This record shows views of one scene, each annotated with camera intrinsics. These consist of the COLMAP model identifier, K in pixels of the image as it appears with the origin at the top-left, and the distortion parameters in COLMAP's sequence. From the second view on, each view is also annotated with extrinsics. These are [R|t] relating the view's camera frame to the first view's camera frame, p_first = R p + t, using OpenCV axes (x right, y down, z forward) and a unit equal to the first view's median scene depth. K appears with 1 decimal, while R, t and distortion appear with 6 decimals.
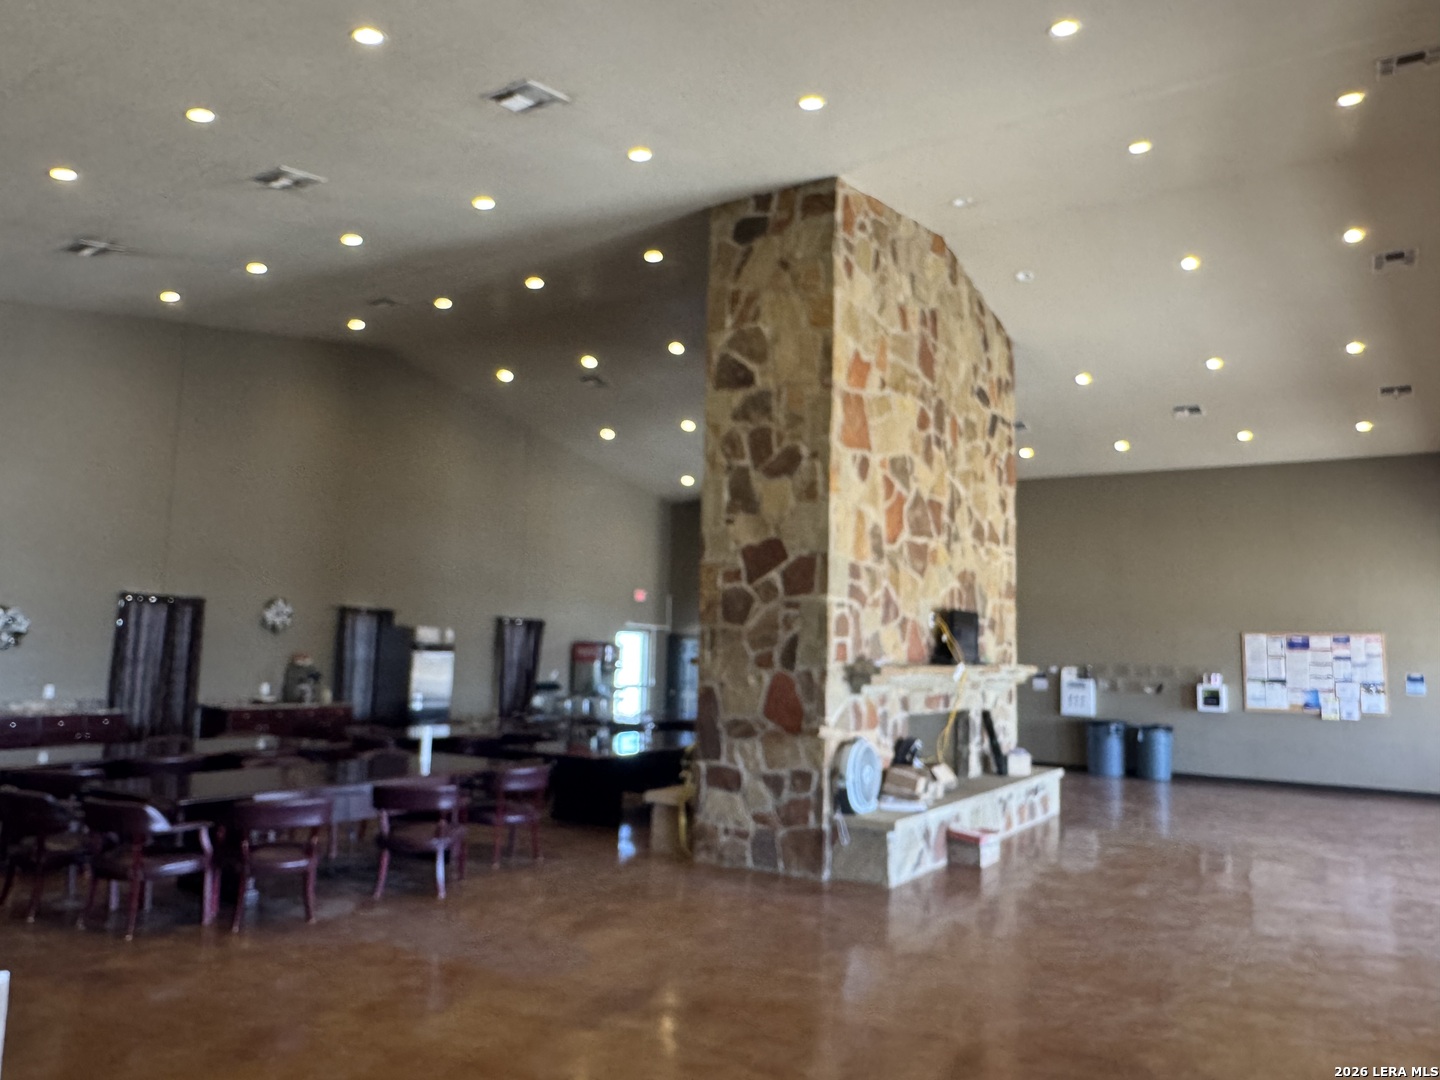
lens RADIAL K [[1013.0, 0, 680.7], [0, 1013.0, 545.6], [0, 0, 1]] dist [0.005745, -0.004247]
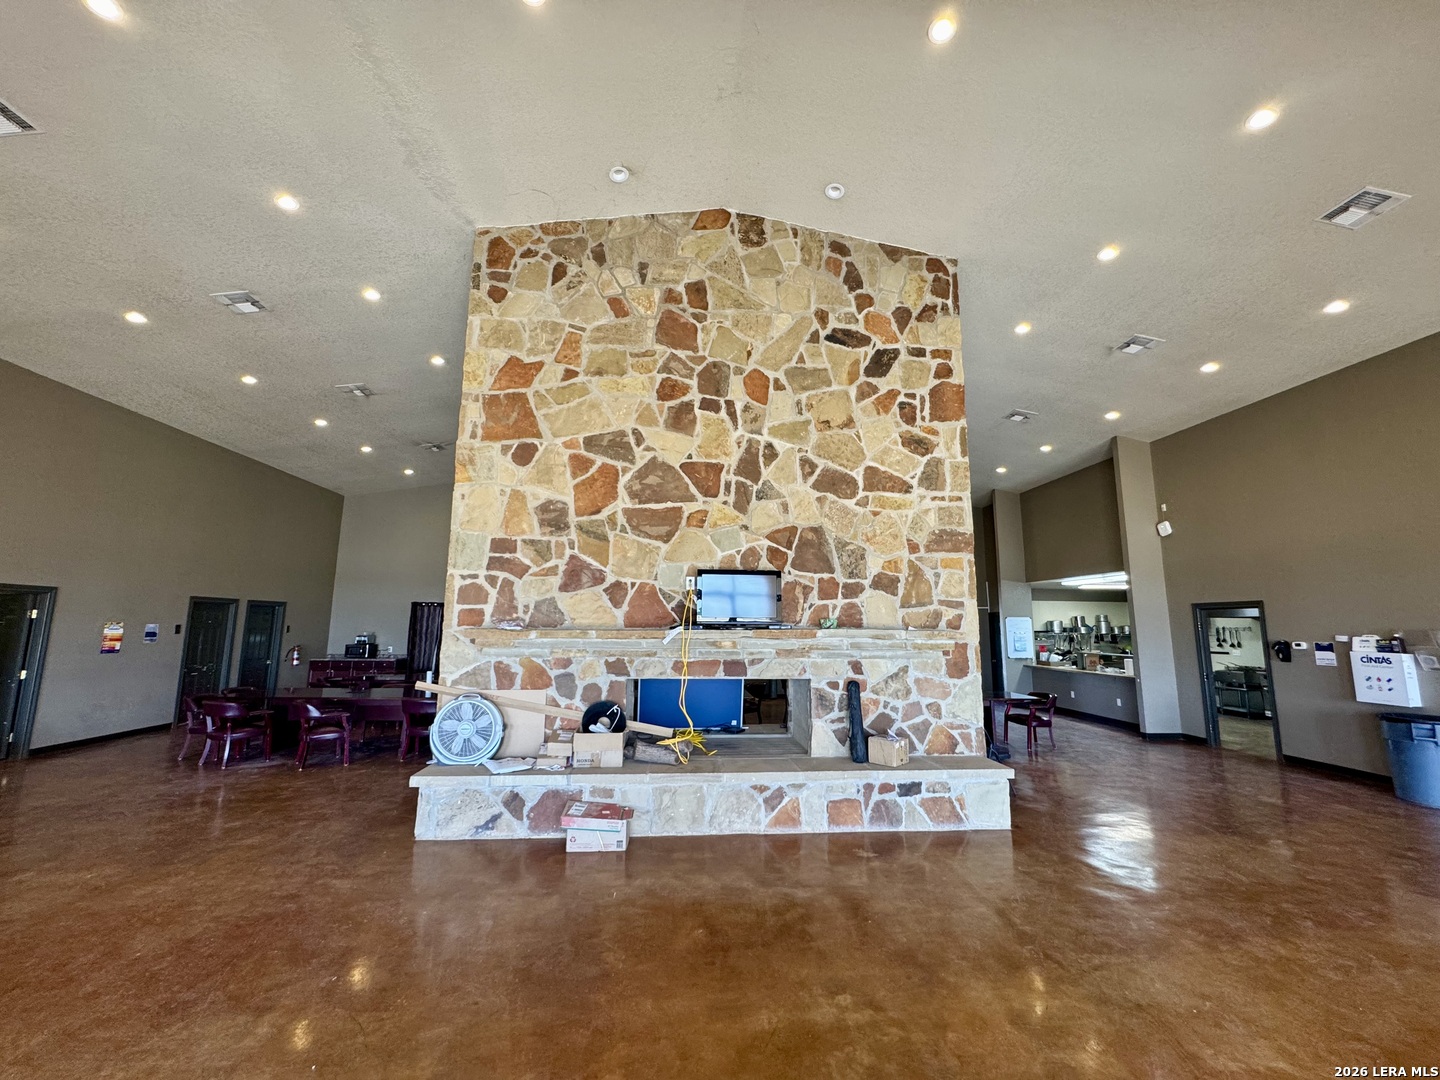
lens RADIAL K [[576.0, 0, 712.0], [0, 576.0, 539.9], [0, 0, 1]] dist [-0.001796, -0.000302]
pose [[0.624741, -0.138620, -0.768429, 0.712354], [0.091542, 0.990332, -0.104225, 0.094044], [0.775447, -0.005230, 0.631391, 0.679598]]
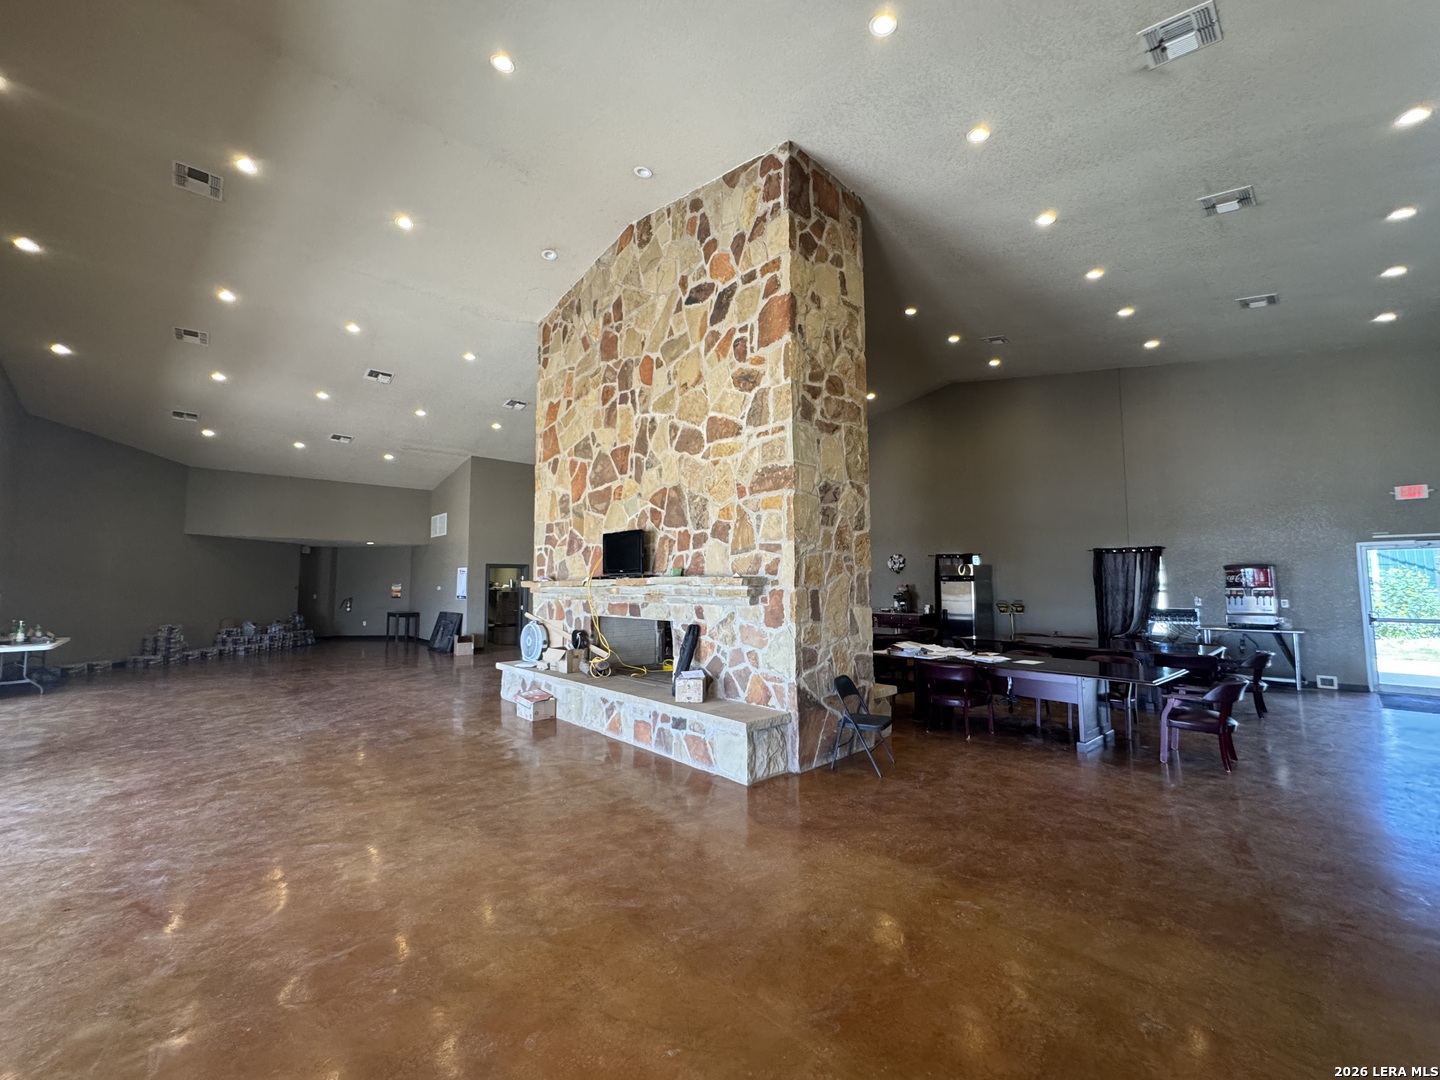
lens RADIAL K [[576.0, 0, 718.1], [0, 576.0, 539.4], [0, 0, 1]] dist [-0.001796, -0.000302]
pose [[-0.228000, -0.101293, -0.968378, 0.938198], [0.101160, 0.986727, -0.127030, 0.176102], [0.968392, -0.126924, -0.214727, 1.310889]]
